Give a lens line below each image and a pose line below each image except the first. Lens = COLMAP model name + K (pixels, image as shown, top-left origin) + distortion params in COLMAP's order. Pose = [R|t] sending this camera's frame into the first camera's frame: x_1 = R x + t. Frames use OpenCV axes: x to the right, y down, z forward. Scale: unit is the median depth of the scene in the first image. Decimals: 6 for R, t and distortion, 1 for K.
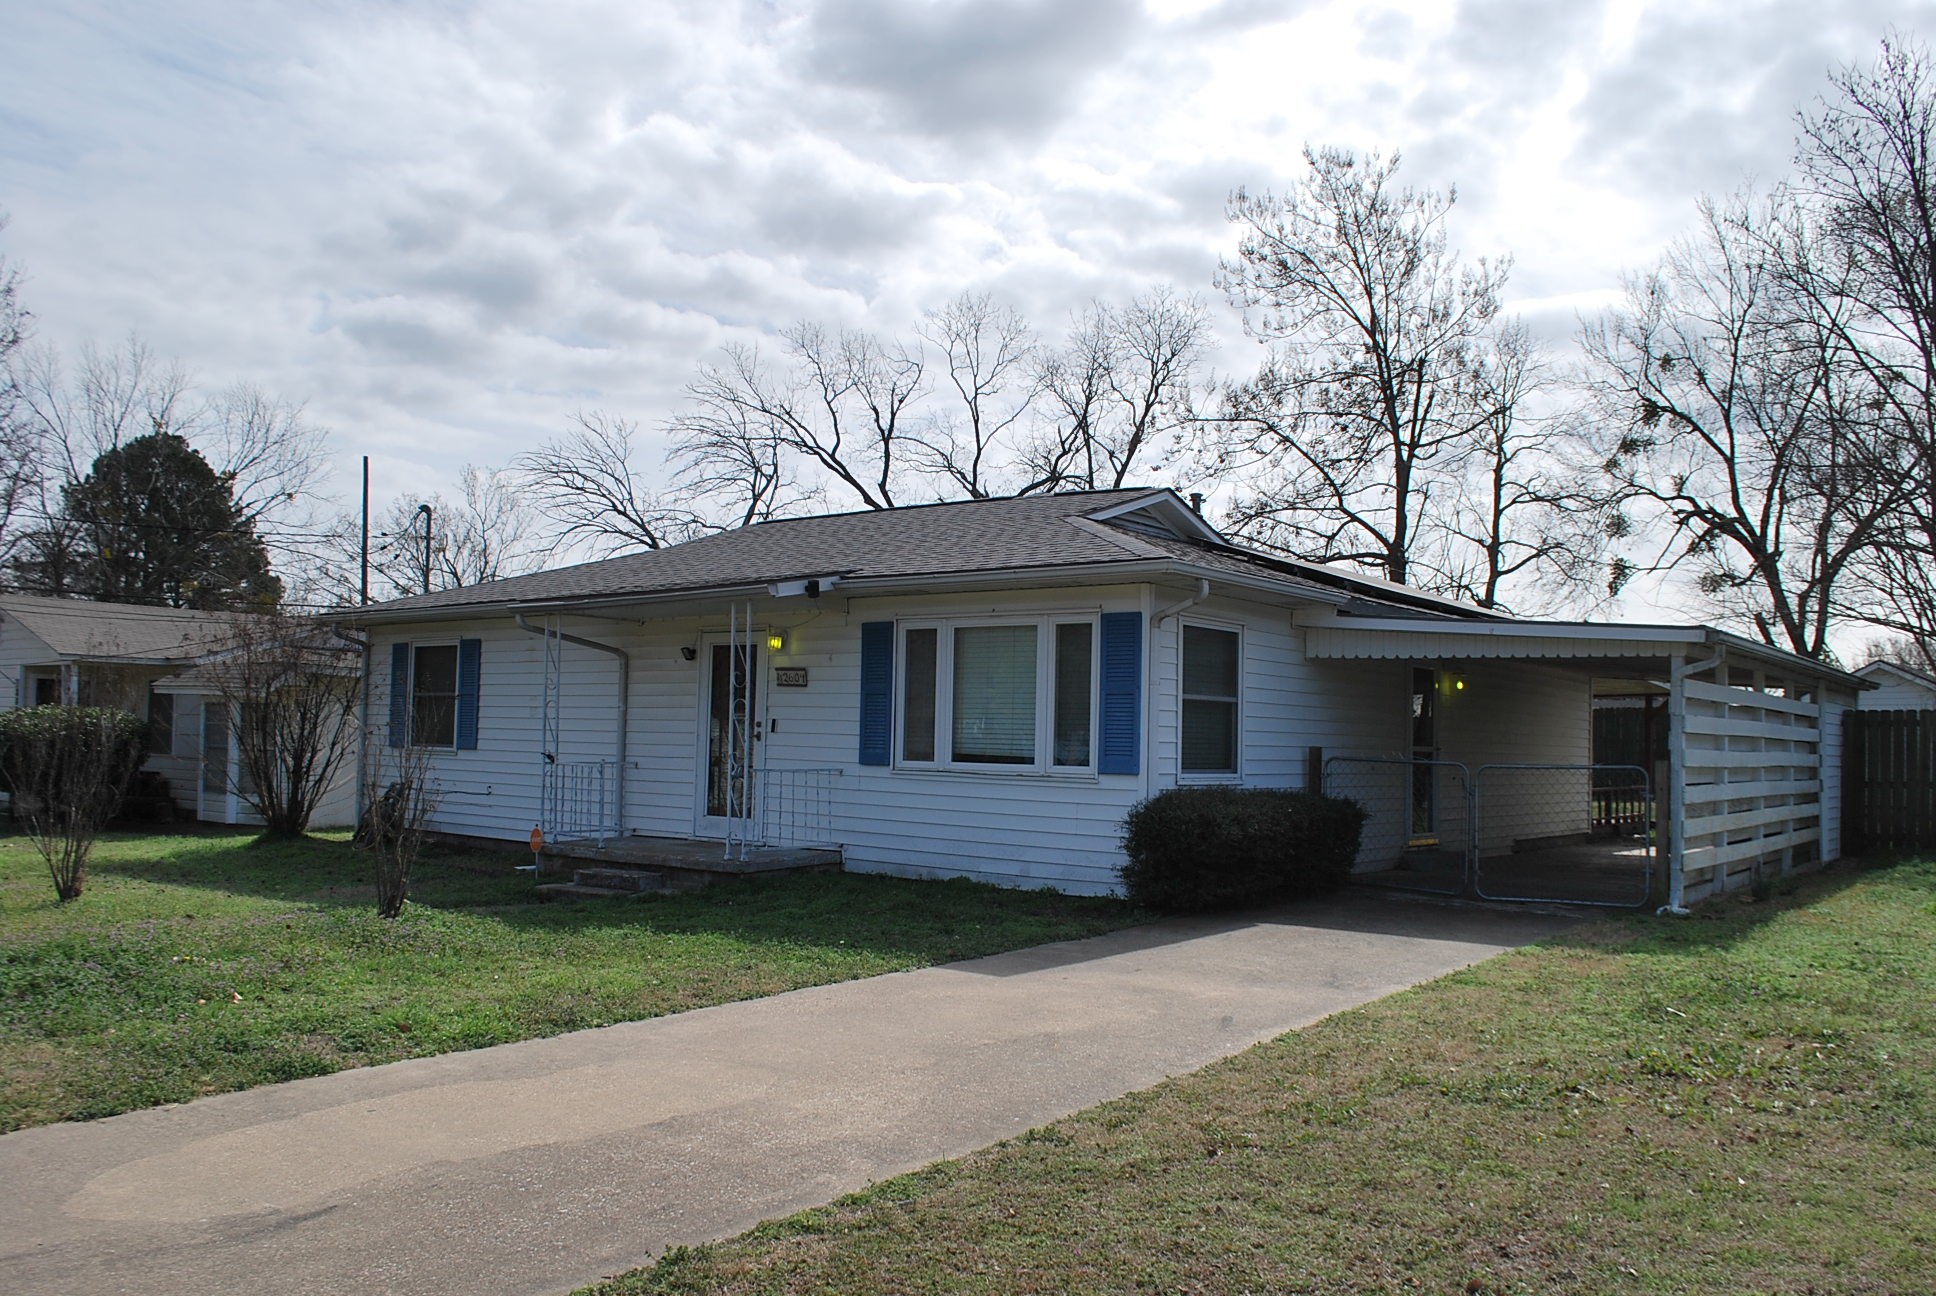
lens RADIAL K [[1535.5, 0, 956.1], [0, 1535.5, 652.5], [0, 0, 1]] dist [-0.085500, 0.020496]
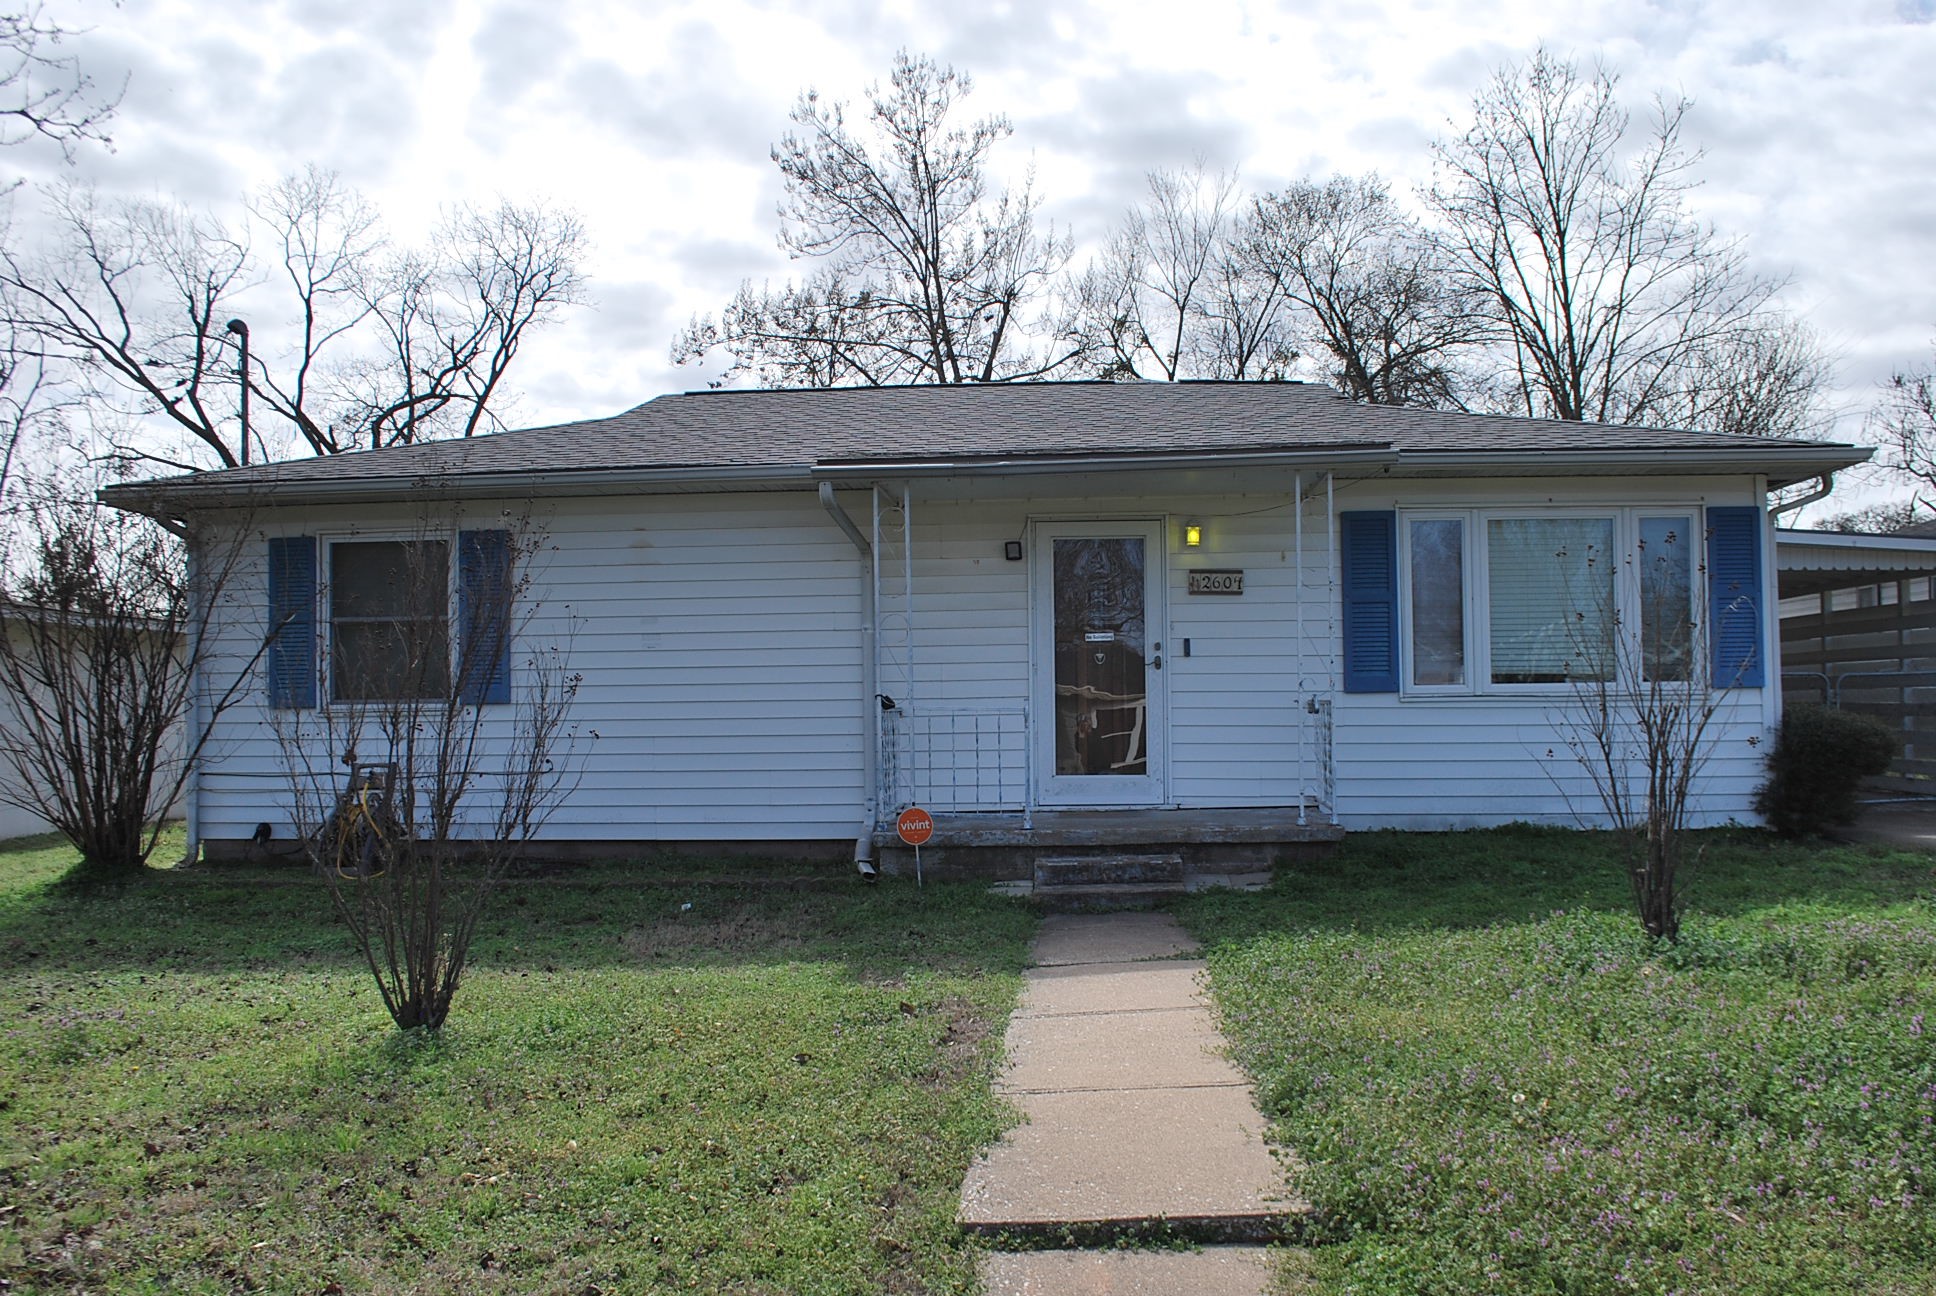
lens RADIAL K [[1535.5, 0, 976.5], [0, 1535.5, 683.3], [0, 0, 1]] dist [-0.085500, 0.020496]
pose [[0.823361, -0.023606, 0.567027, -0.629162], [-0.002094, 0.999001, 0.044630, 0.032197], [-0.567515, -0.037934, 0.822489, 0.445613]]
